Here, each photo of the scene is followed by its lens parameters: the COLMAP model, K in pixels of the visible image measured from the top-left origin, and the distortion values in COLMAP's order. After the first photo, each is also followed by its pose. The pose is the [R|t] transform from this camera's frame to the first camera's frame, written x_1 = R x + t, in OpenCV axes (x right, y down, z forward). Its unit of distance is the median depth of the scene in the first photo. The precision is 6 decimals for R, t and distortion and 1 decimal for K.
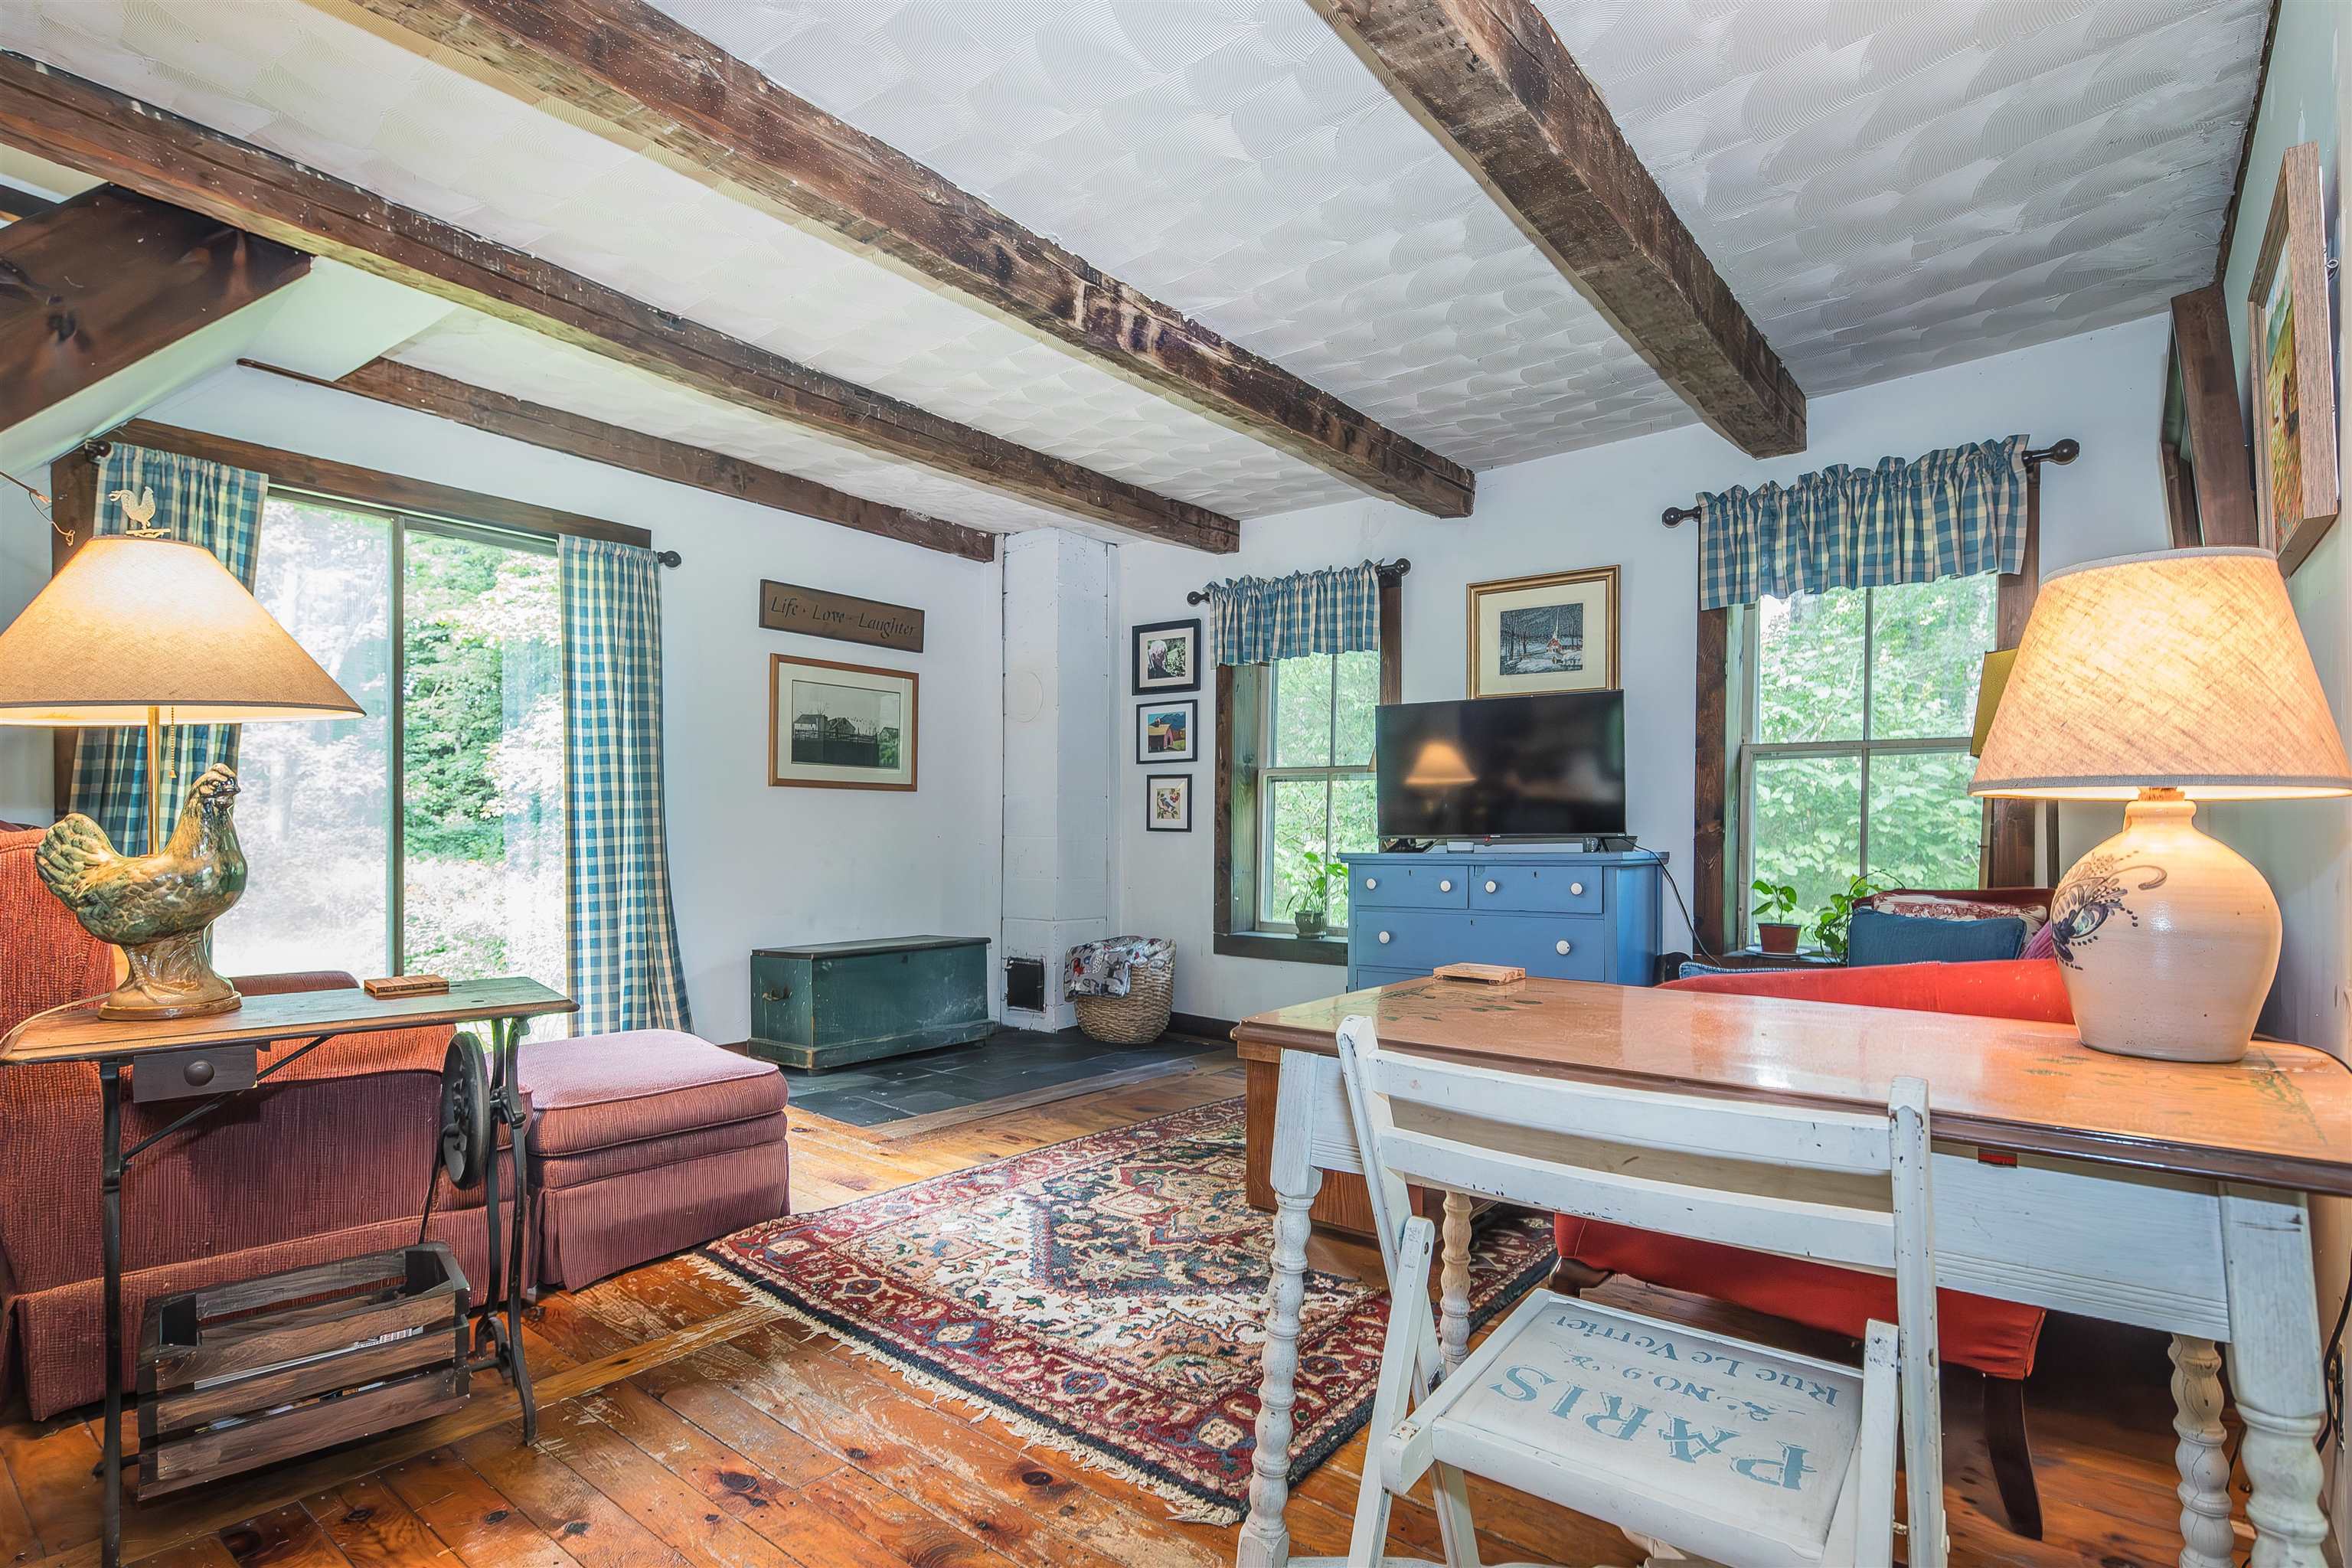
lens RADIAL K [[1140.6, 0, 1153.4], [0, 1140.6, 798.0], [0, 0, 1]] dist [0.009578, -0.001151]
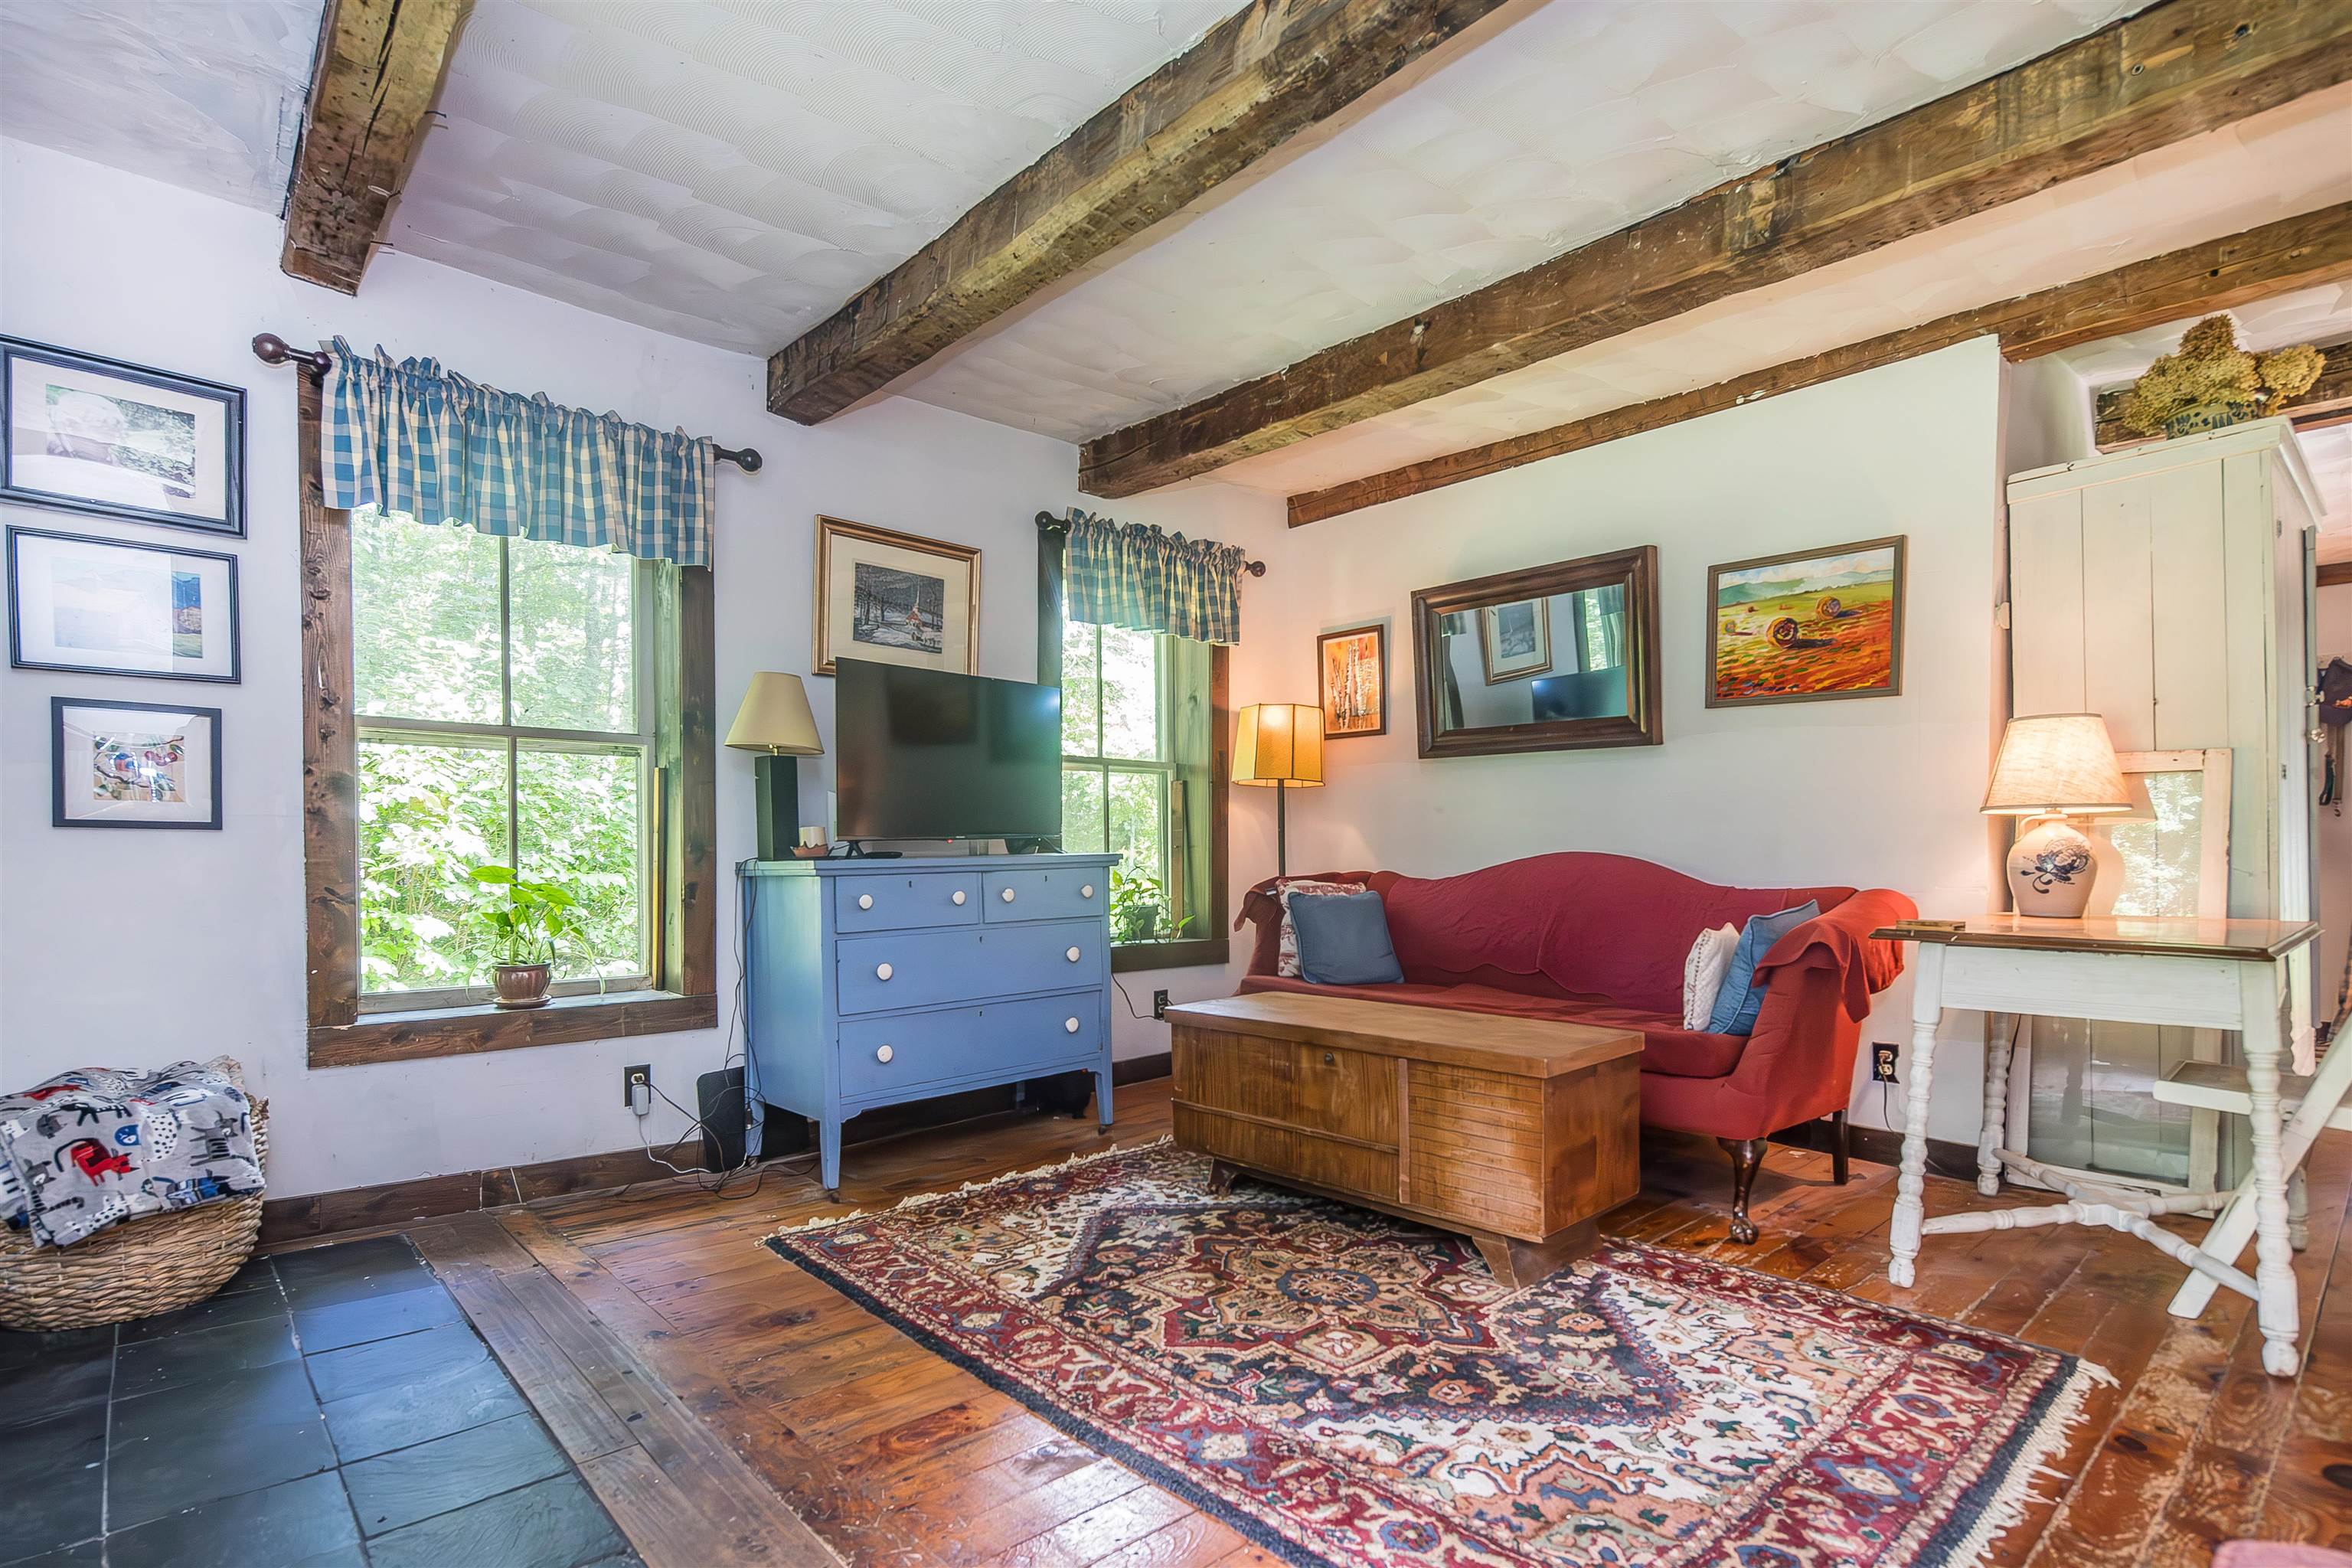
lens RADIAL K [[1140.6, 0, 1199.3], [0, 1140.6, 845.1], [0, 0, 1]] dist [0.009578, -0.001151]
pose [[0.148461, -0.004100, 0.988910, -0.554687], [-0.025792, 0.999635, 0.008017, 0.030138], [-0.988582, -0.026696, 0.148301, 0.750511]]
